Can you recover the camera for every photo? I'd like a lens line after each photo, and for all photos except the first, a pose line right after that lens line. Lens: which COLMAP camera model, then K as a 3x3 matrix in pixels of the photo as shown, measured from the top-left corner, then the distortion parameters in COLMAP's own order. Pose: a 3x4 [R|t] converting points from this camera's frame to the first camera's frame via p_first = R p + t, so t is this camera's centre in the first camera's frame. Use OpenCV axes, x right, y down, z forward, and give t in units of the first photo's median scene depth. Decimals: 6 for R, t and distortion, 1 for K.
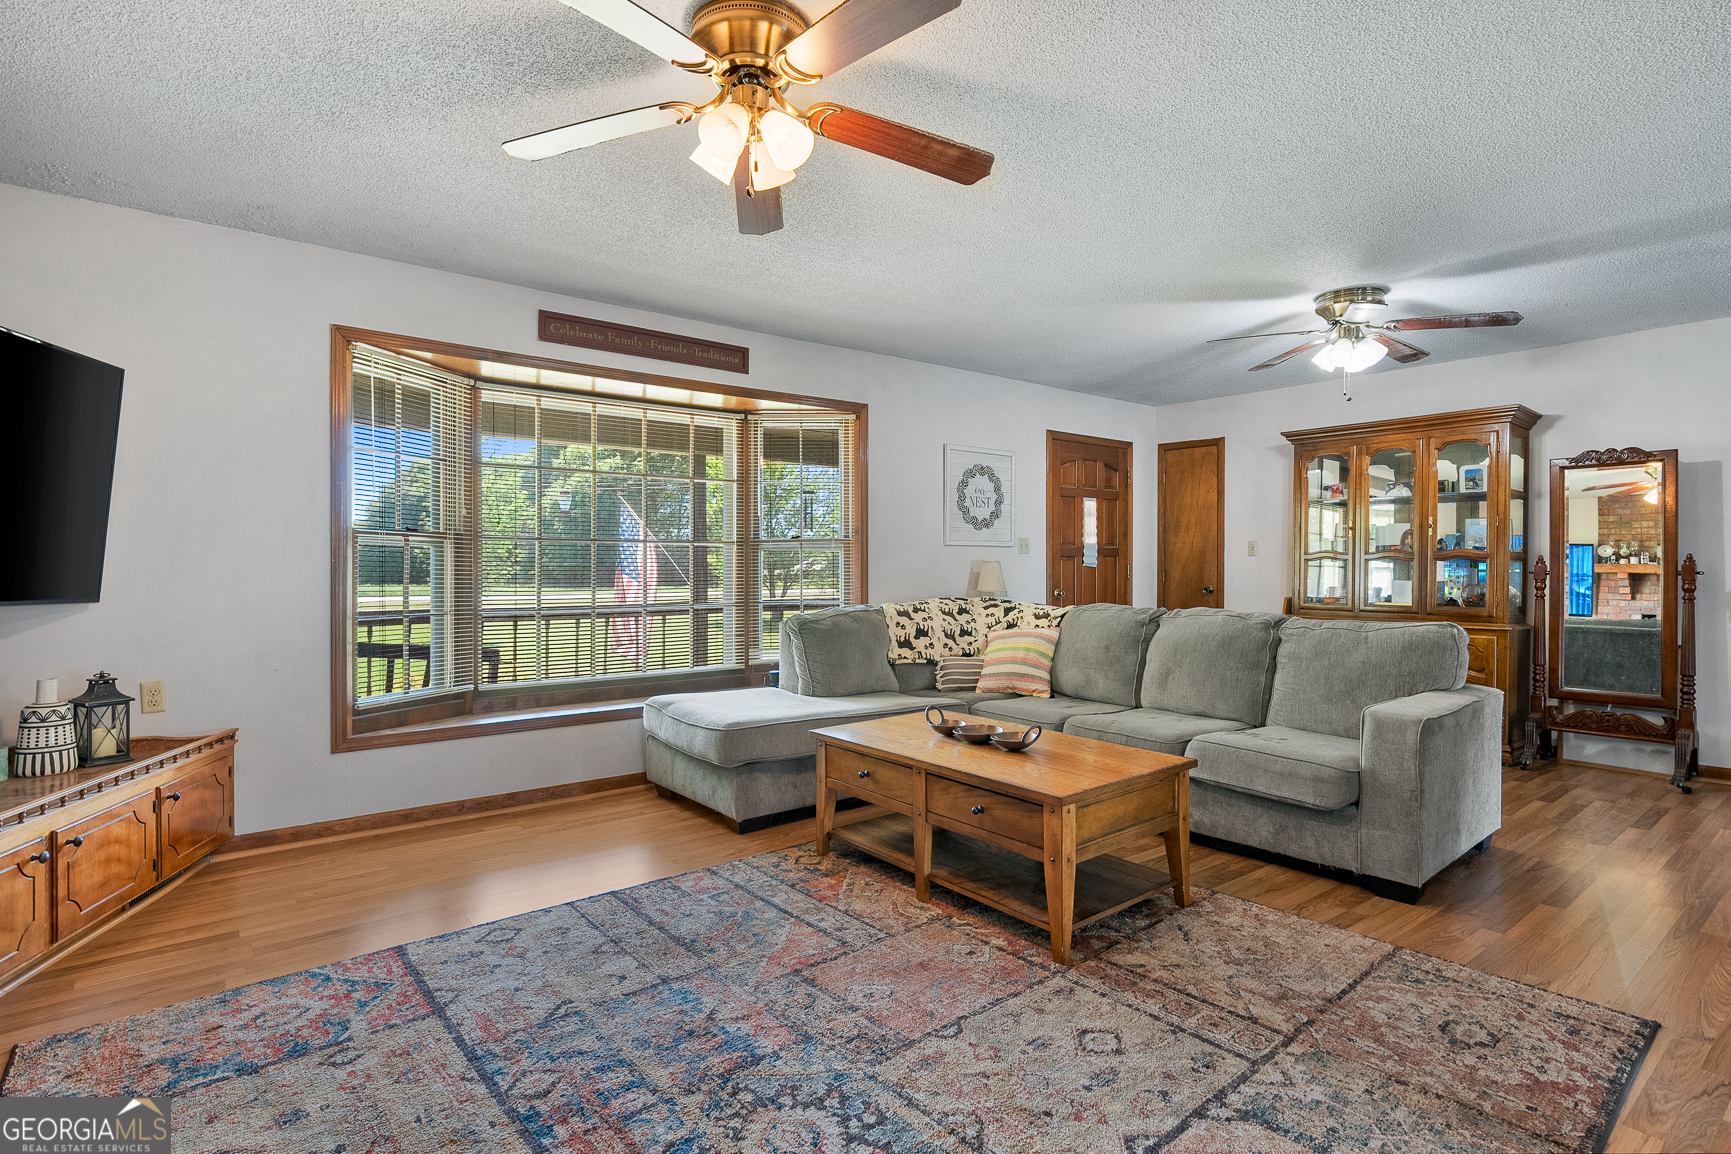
lens RADIAL K [[848.9, 0, 865.2], [0, 848.9, 571.3], [0, 0, 1]] dist [-0.002223, -0.000028]
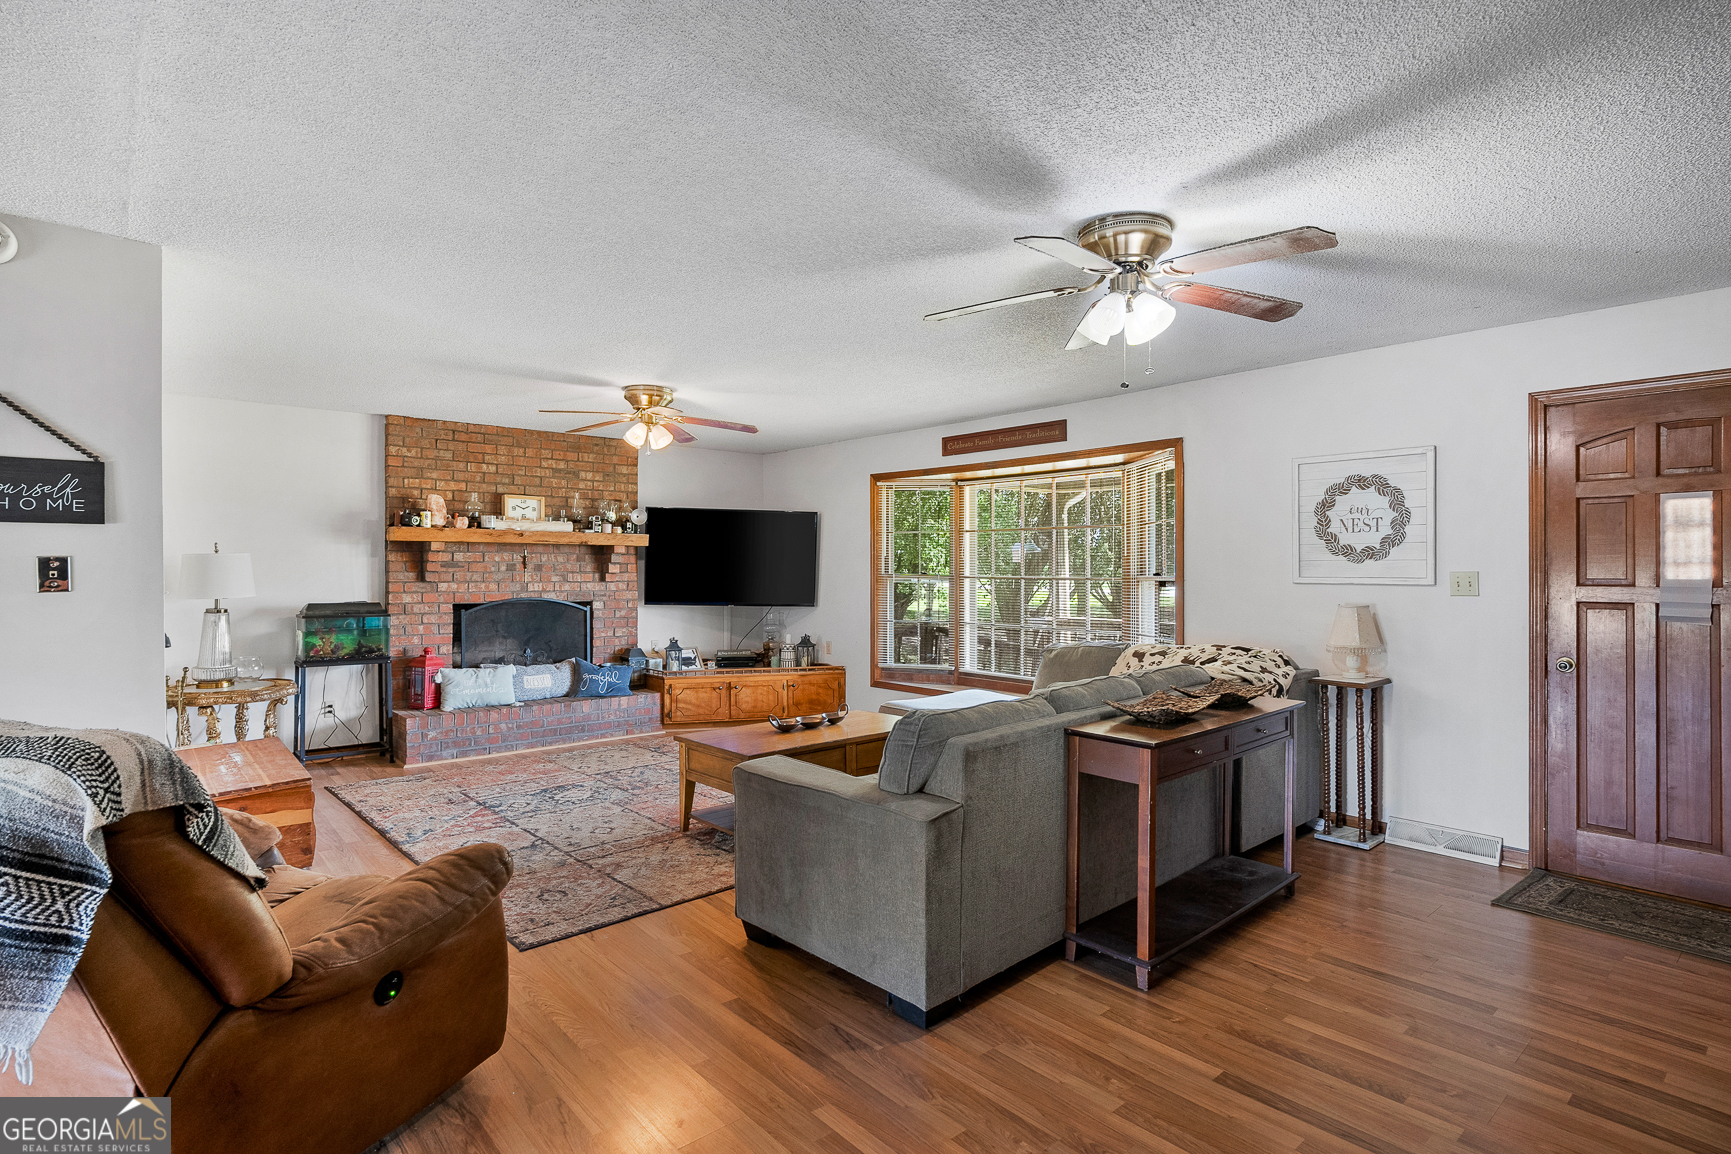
lens RADIAL K [[846.2, 0, 866.1], [0, 846.2, 571.2], [0, 0, 1]] dist [-0.006855, -0.000625]
pose [[0.061527, 0.001979, -0.998103, 2.042717], [-0.009348, 0.999955, 0.001407, -0.092930], [0.998062, 0.009244, 0.061543, 1.272539]]
